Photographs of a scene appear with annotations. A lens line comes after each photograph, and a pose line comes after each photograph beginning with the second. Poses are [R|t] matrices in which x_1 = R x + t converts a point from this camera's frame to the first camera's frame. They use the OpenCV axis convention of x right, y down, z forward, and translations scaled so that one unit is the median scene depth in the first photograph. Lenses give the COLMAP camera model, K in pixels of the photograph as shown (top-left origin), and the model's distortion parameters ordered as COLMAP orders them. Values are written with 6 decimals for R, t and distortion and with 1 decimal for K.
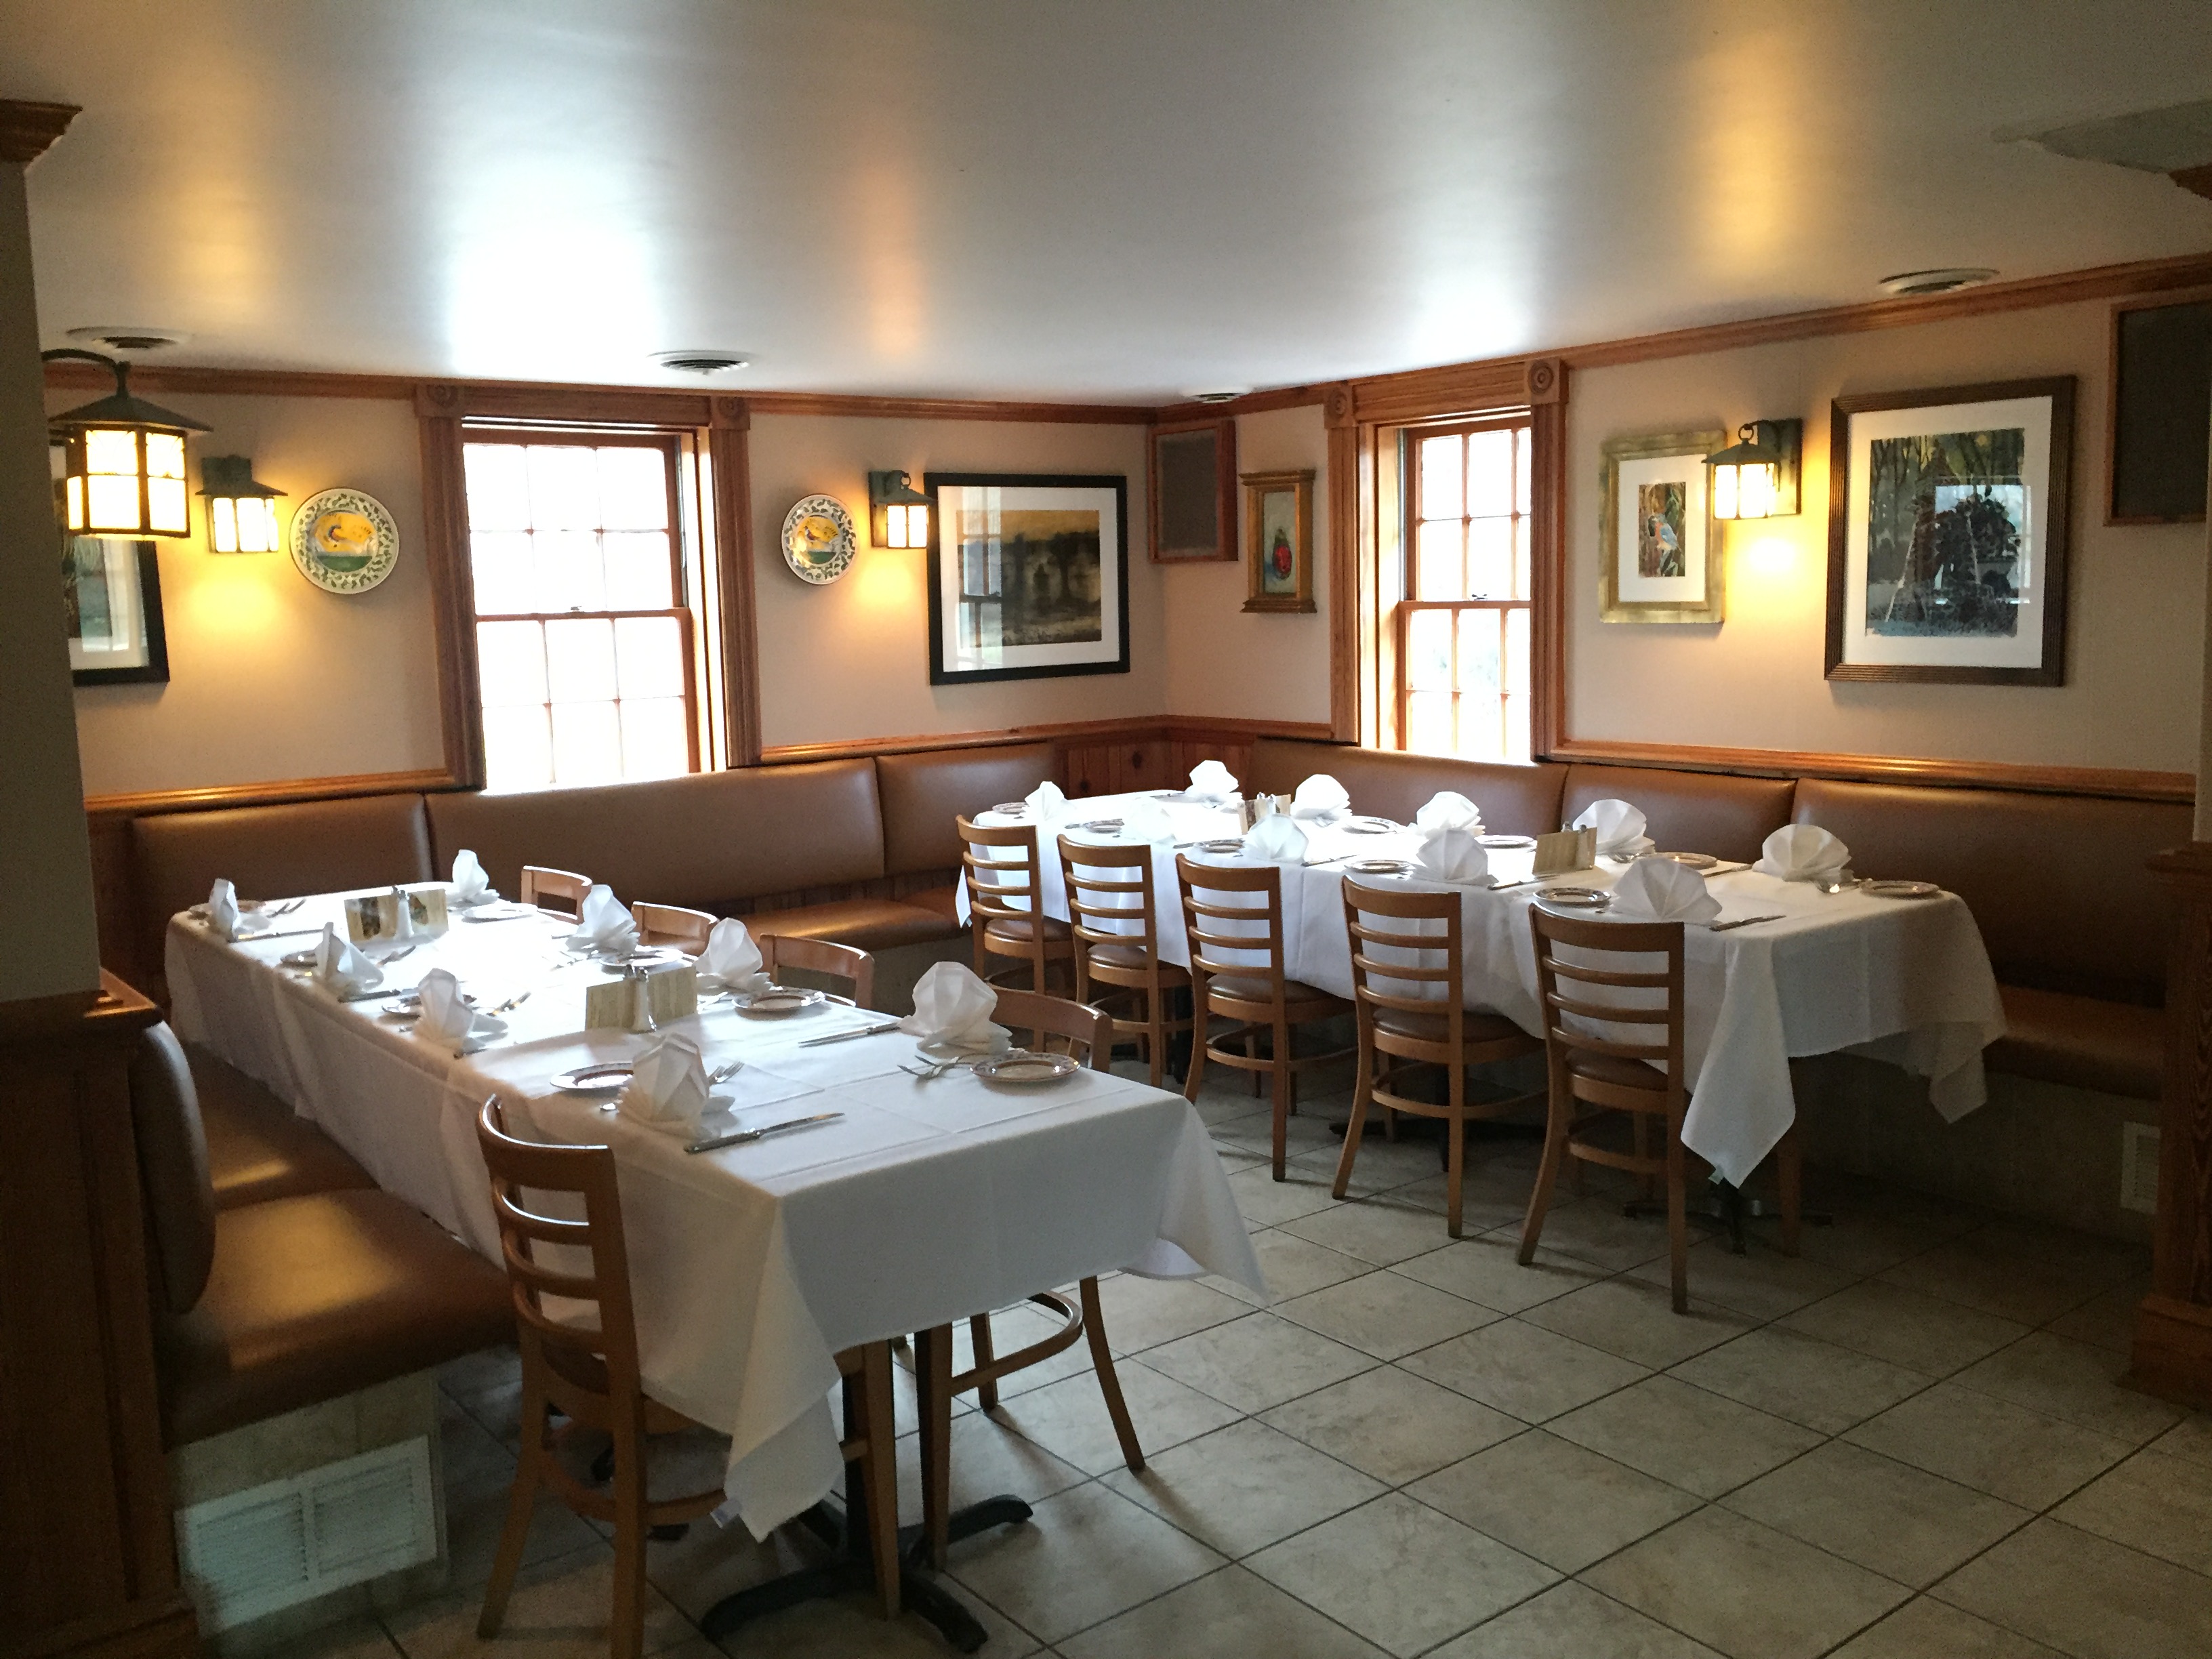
lens RADIAL K [[1872.6, 0, 1096.4], [0, 1872.6, 824.1], [0, 0, 1]] dist [0.019995, -0.007901]
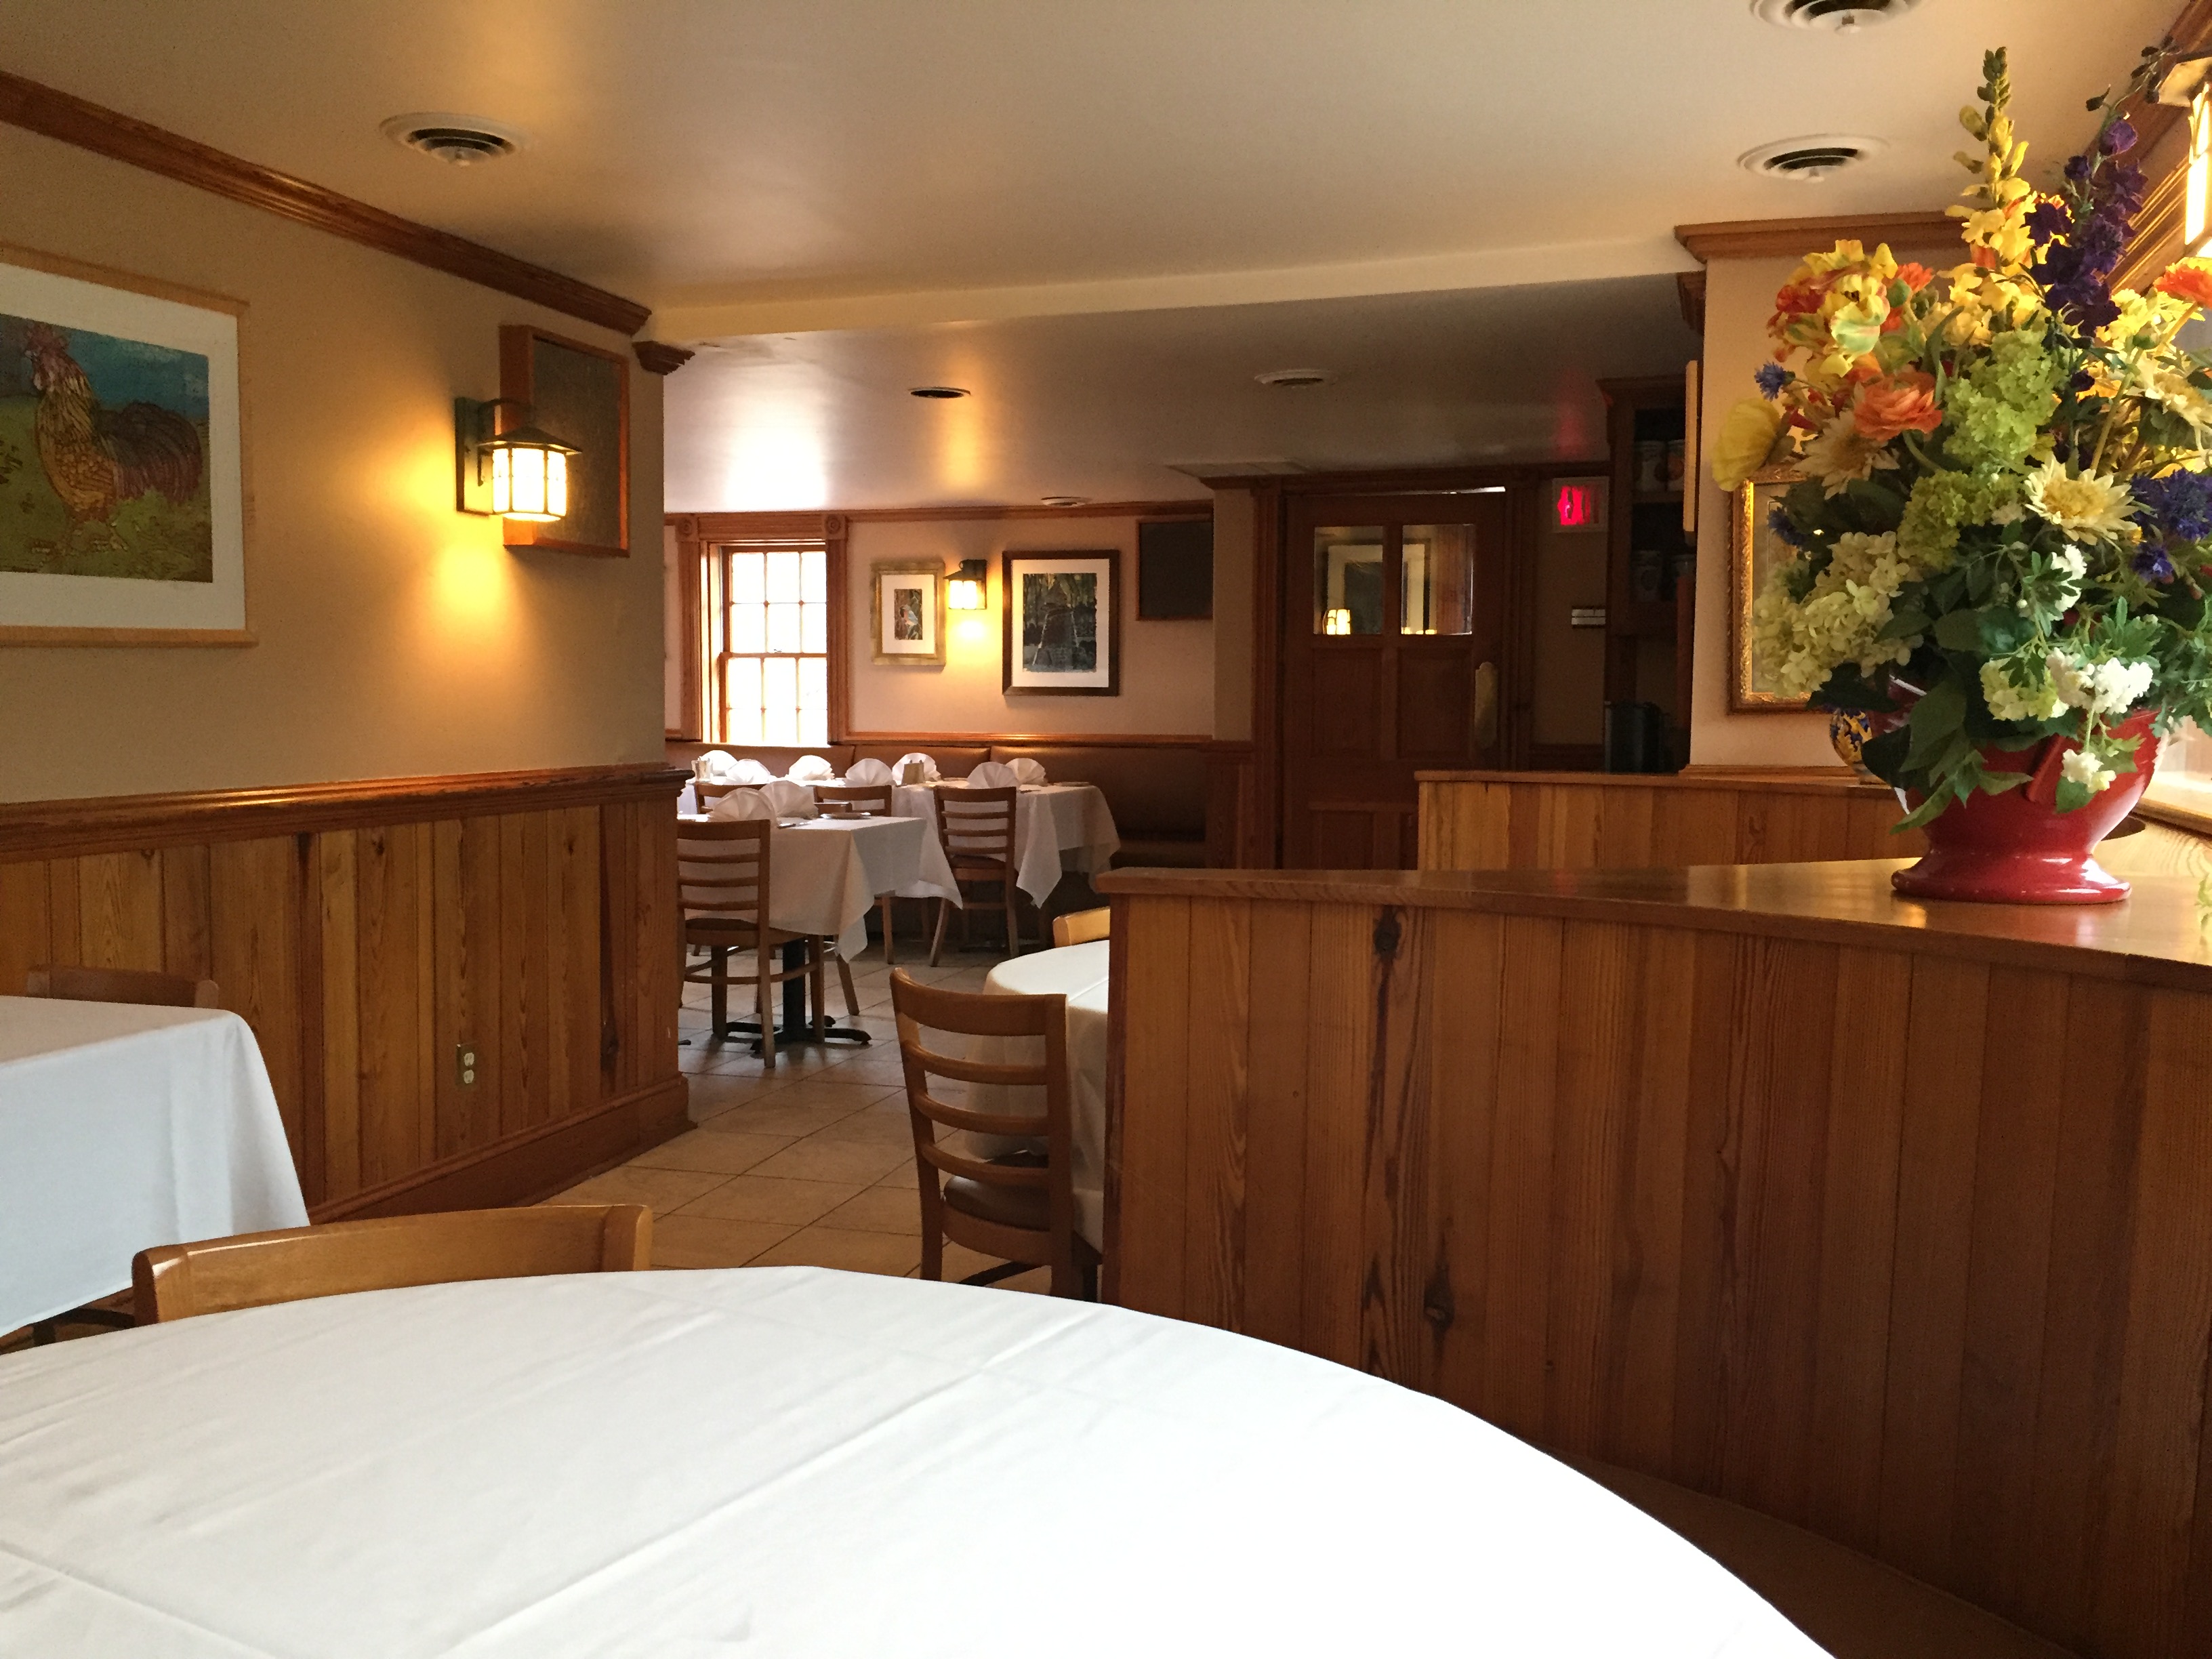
lens RADIAL K [[1872.6, 0, 1111.2], [0, 1872.6, 834.6], [0, 0, 1]] dist [0.019995, -0.007901]
pose [[0.808647, -0.013705, 0.588134, -0.627459], [0.047373, 0.997999, -0.041879, 0.146040], [-0.586383, 0.061727, 0.807679, -0.585810]]
